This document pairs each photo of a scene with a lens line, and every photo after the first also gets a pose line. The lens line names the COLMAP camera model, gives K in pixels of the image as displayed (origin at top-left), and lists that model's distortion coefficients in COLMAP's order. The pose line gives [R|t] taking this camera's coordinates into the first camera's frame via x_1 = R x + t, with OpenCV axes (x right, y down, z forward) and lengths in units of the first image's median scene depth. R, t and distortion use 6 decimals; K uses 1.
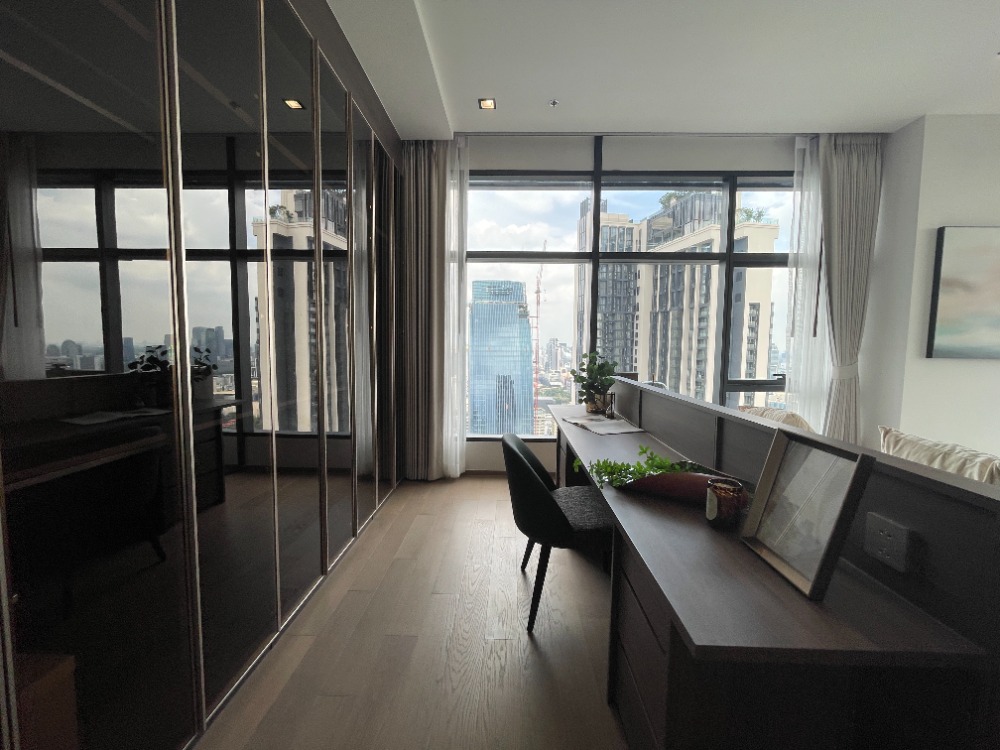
lens RADIAL K [[404.5, 0, 500.7], [0, 404.5, 373.0], [0, 0, 1]] dist [-0.002726, 0.000081]
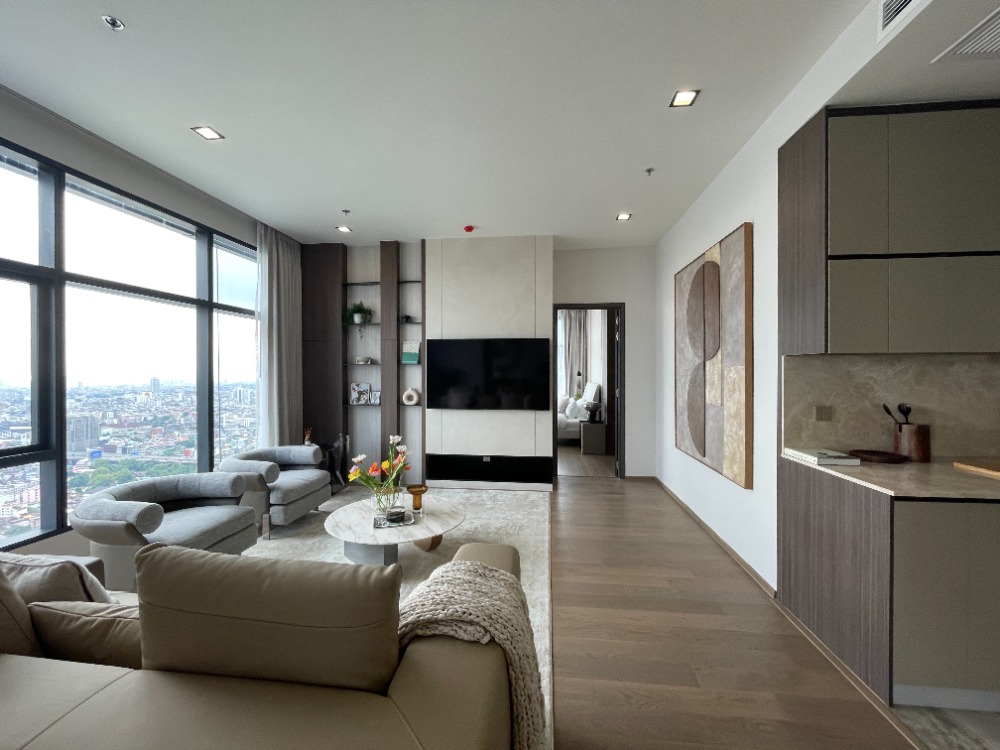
lens RADIAL K [[404.5, 0, 500.7], [0, 404.5, 373.0], [0, 0, 1]] dist [-0.002726, 0.000081]
pose [[0.095068, -0.016805, 0.995329, -0.457986], [0.071114, 0.997418, 0.010048, -0.065785], [-0.992927, 0.069826, 0.096018, 0.146161]]
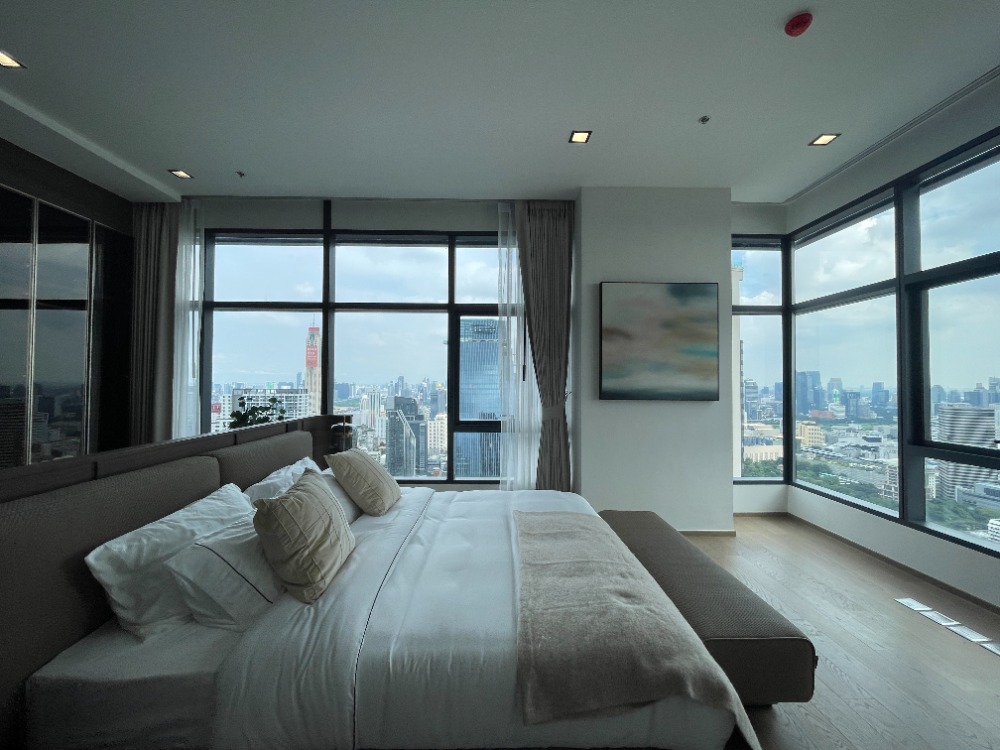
lens RADIAL K [[404.5, 0, 500.7], [0, 404.5, 373.0], [0, 0, 1]] dist [-0.002726, 0.000081]
pose [[0.999334, -0.005278, 0.036100, 0.678342], [0.008591, 0.995701, -0.092221, -0.009605], [-0.035458, 0.092470, 0.995084, -0.072294]]
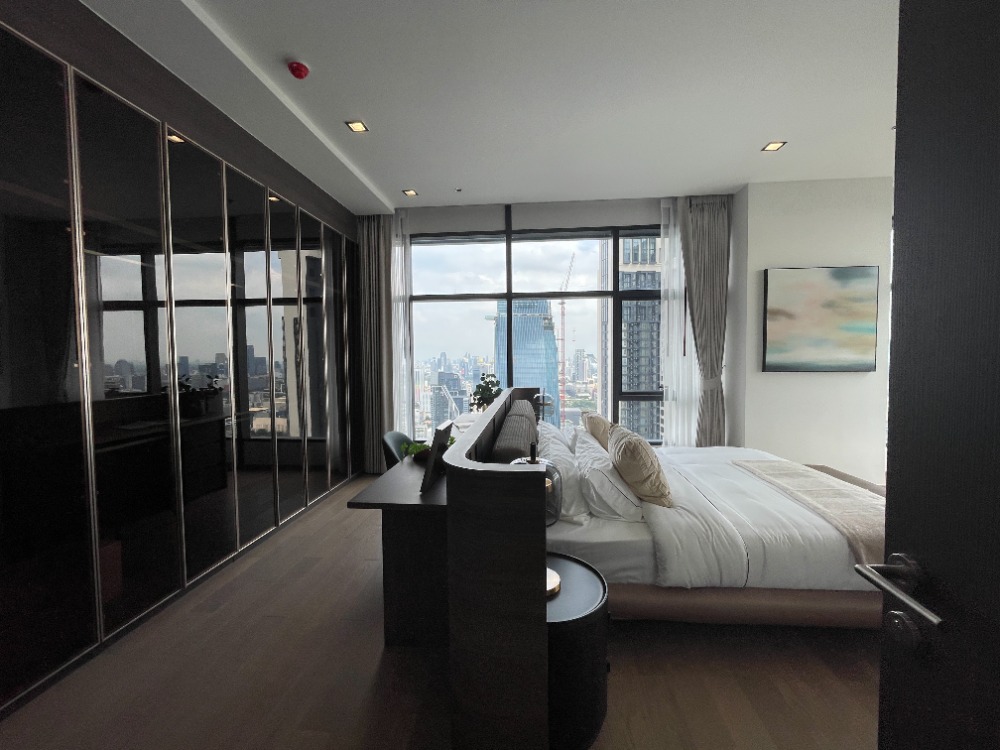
lens RADIAL K [[404.5, 0, 500.7], [0, 404.5, 373.0], [0, 0, 1]] dist [-0.002726, 0.000081]
pose [[0.997712, -0.019258, -0.064811, 0.294846], [0.017263, 0.999364, -0.031197, -0.008143], [0.065370, 0.030007, 0.997410, -0.274271]]
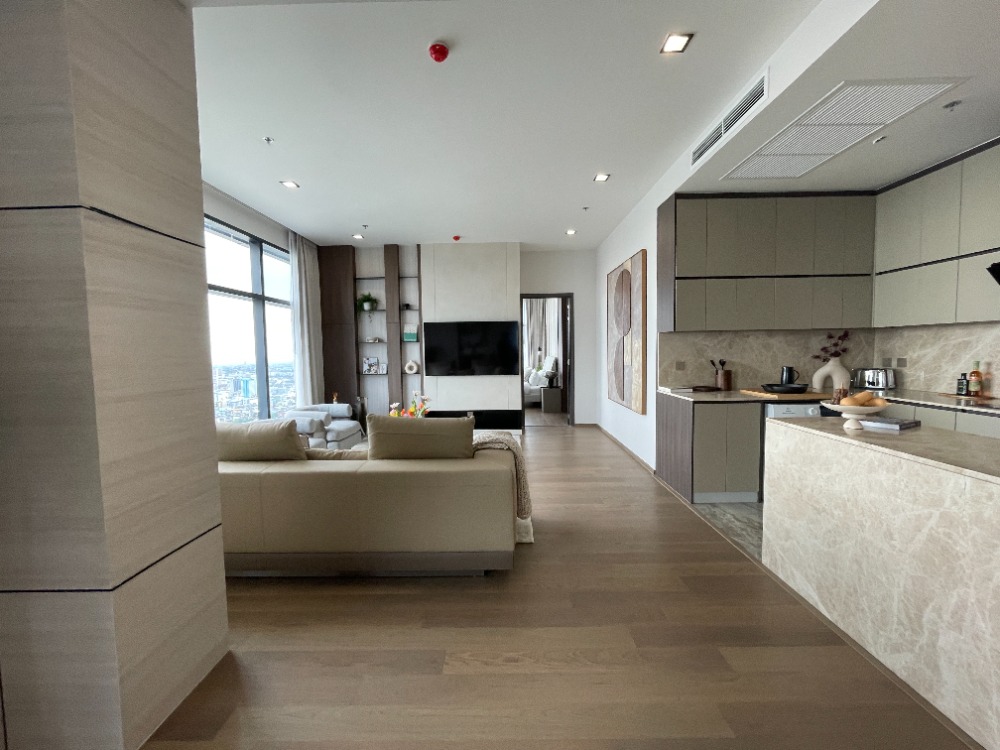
lens RADIAL K [[404.5, 0, 500.7], [0, 404.5, 373.0], [0, 0, 1]] dist [-0.002726, 0.000081]
pose [[-0.002376, -0.069977, 0.997546, -0.910022], [0.084948, 0.993929, 0.069925, -0.058692], [-0.996383, 0.084906, 0.003583, 0.195618]]
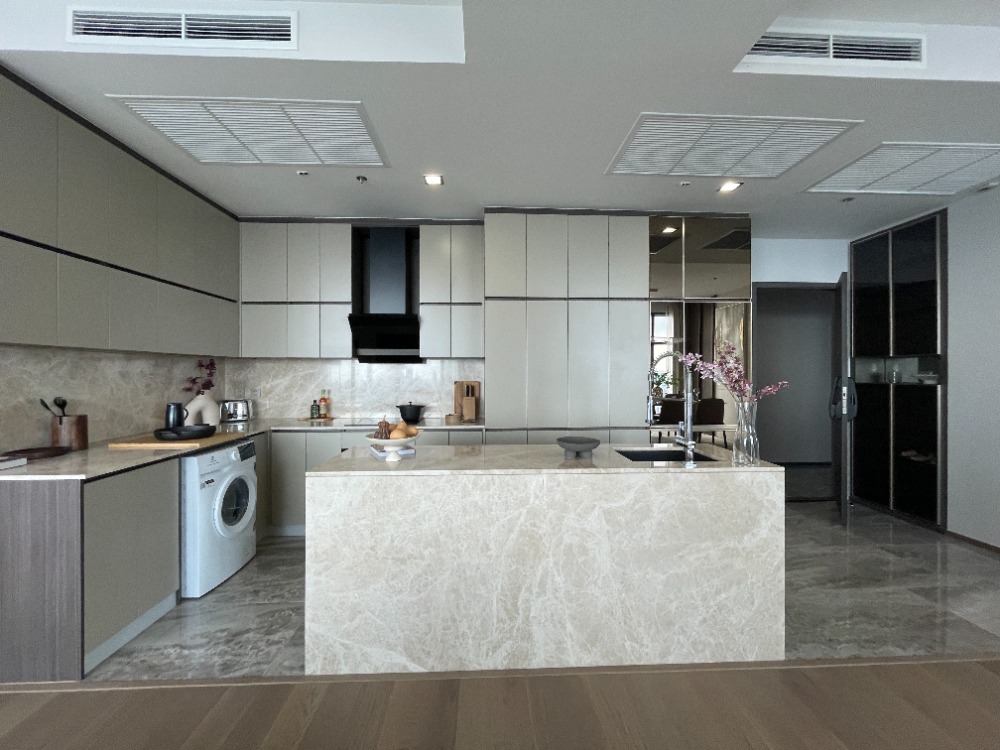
lens RADIAL K [[404.5, 0, 500.7], [0, 404.5, 373.0], [0, 0, 1]] dist [-0.002726, 0.000081]
pose [[-0.998461, -0.011938, -0.054160, -0.437977], [-0.015577, 0.997613, 0.067269, -0.059433], [0.053227, 0.068009, -0.996264, 0.267476]]
